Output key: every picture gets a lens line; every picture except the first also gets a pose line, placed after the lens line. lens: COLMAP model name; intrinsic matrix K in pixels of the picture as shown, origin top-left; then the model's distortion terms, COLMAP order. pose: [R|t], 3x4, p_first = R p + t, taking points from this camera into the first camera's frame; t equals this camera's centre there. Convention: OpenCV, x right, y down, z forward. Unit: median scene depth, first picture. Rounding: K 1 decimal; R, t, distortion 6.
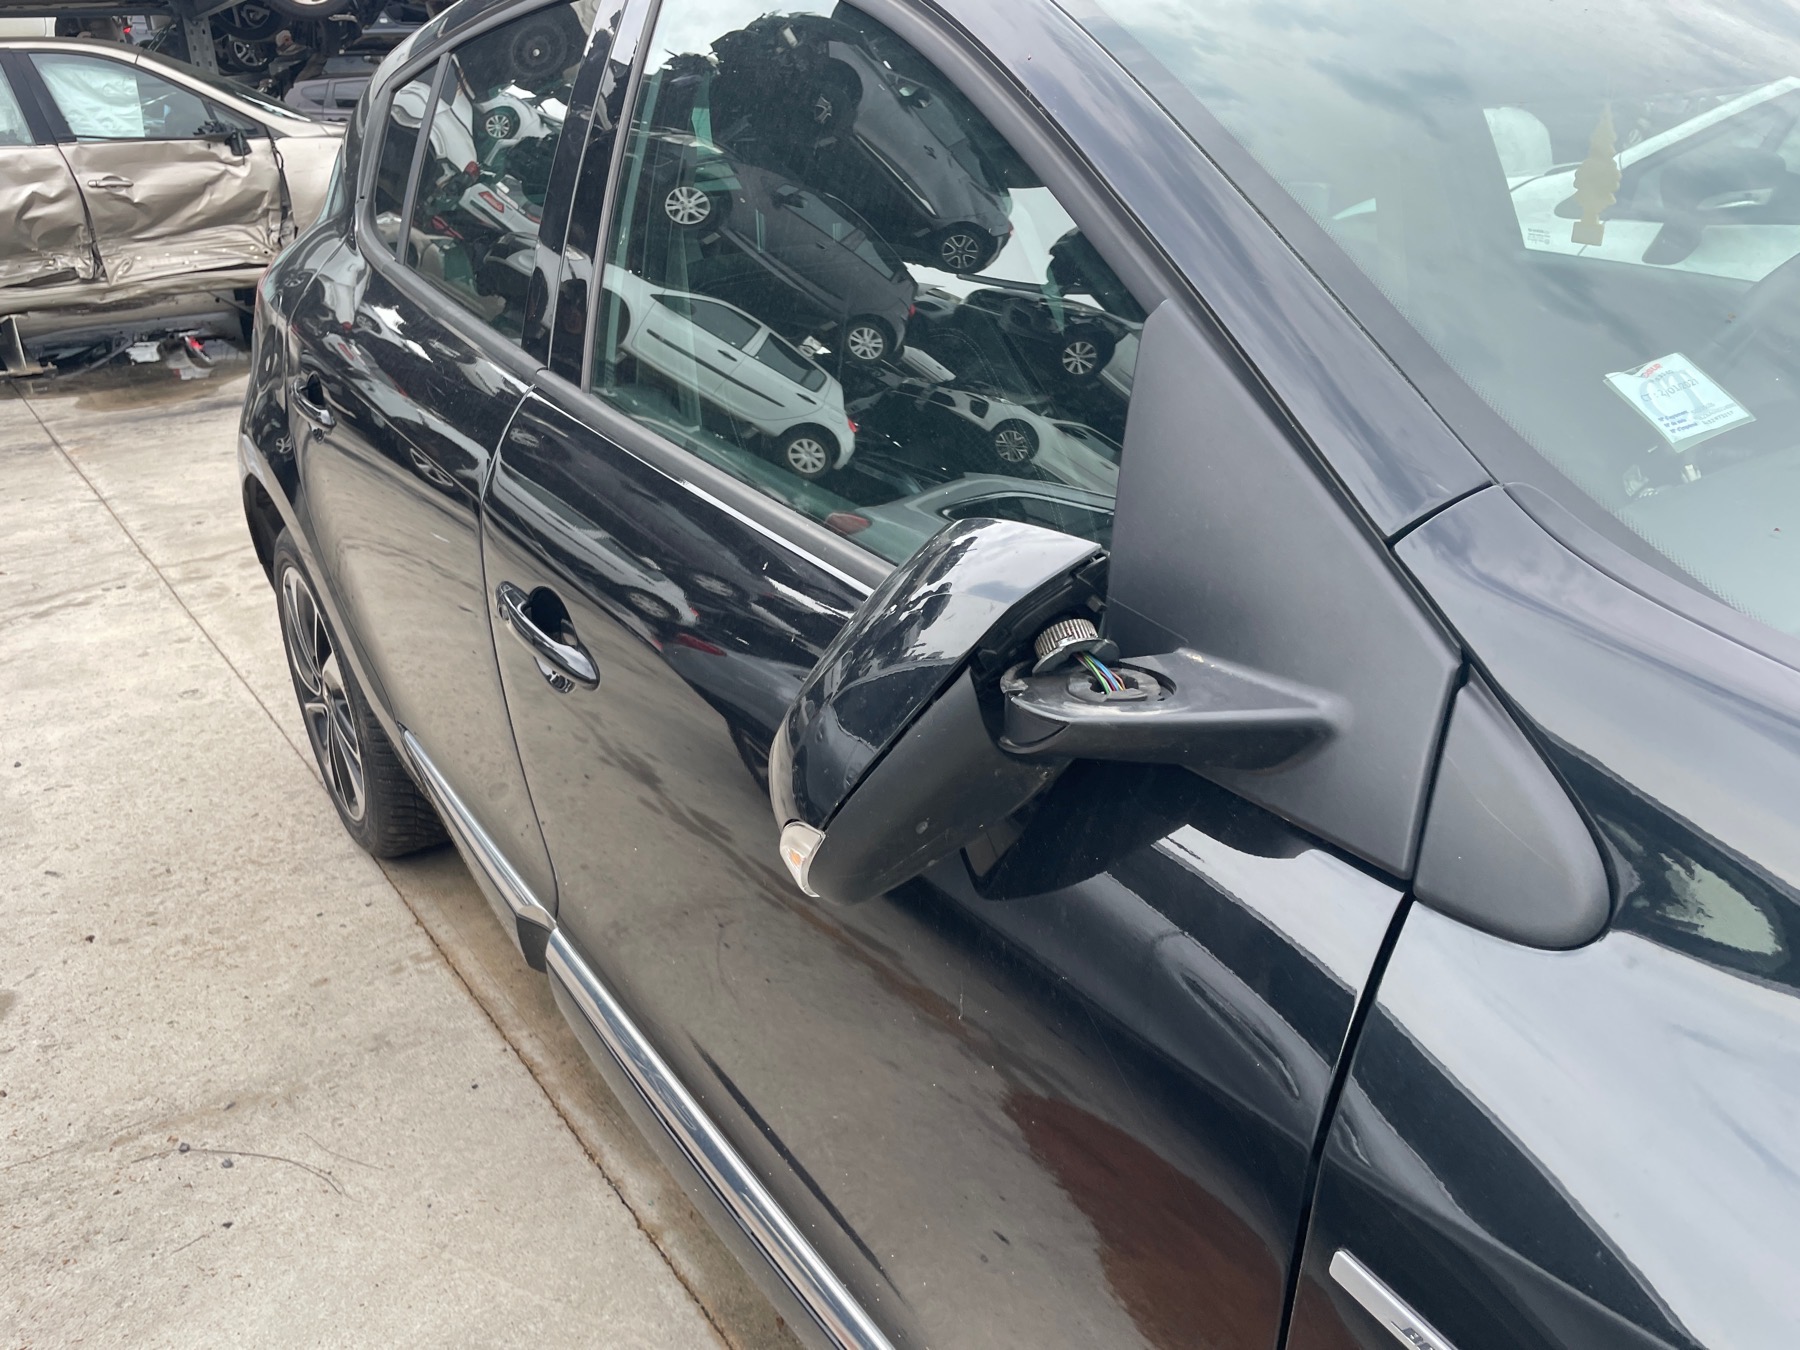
lens RADIAL K [[1375.9, 0, 902.7], [0, 1375.9, 666.4], [0, 0, 1]] dist [0.070548, -0.092951]
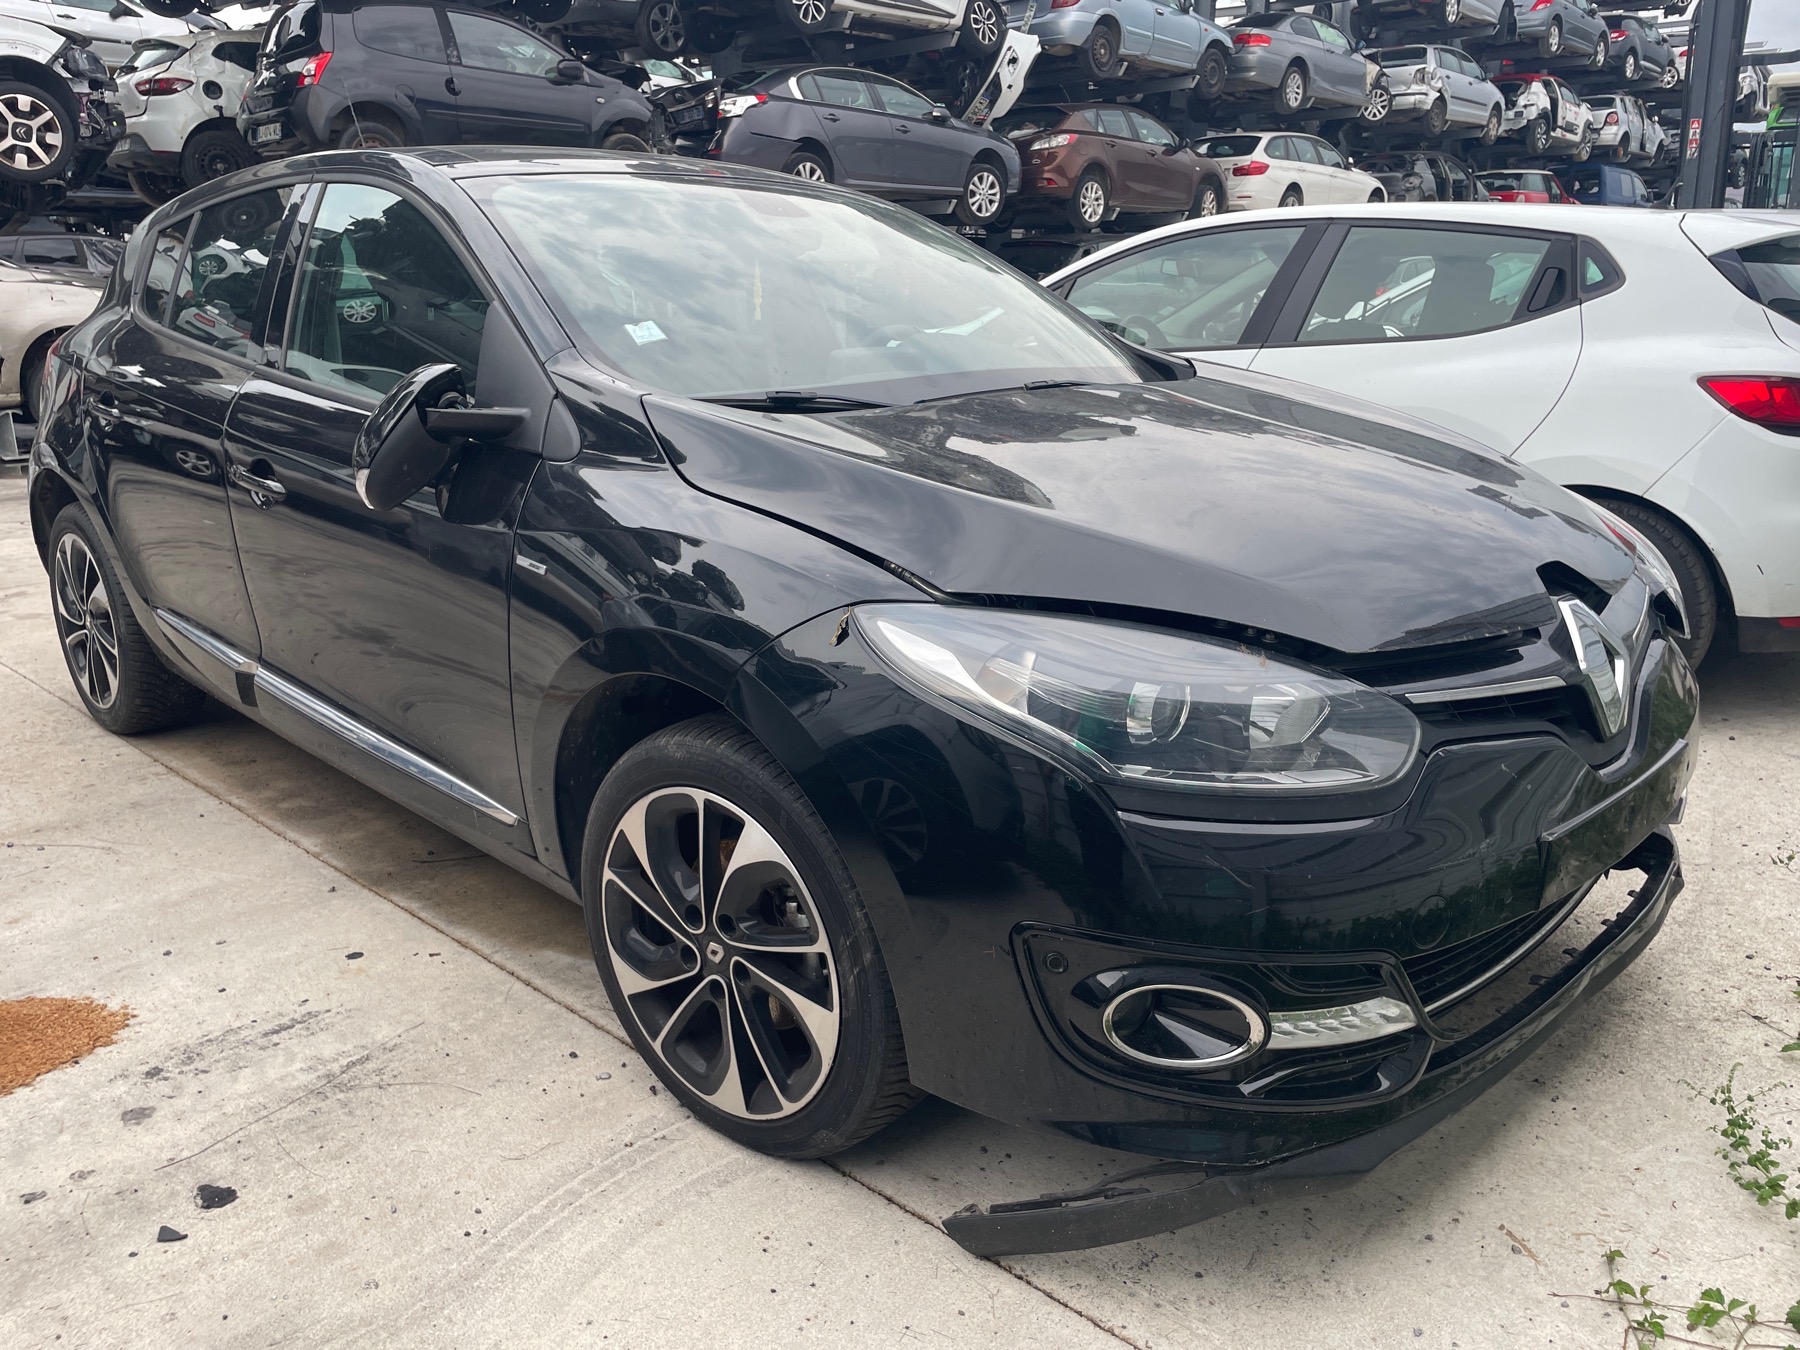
lens RADIAL K [[1375.9, 0, 894.5], [0, 1375.9, 682.7], [0, 0, 1]] dist [0.070548, -0.092951]
pose [[0.980282, -0.014985, 0.197035, 0.128014], [0.037101, 0.993345, -0.109036, 0.267248], [-0.194090, 0.114196, 0.974314, -0.581153]]
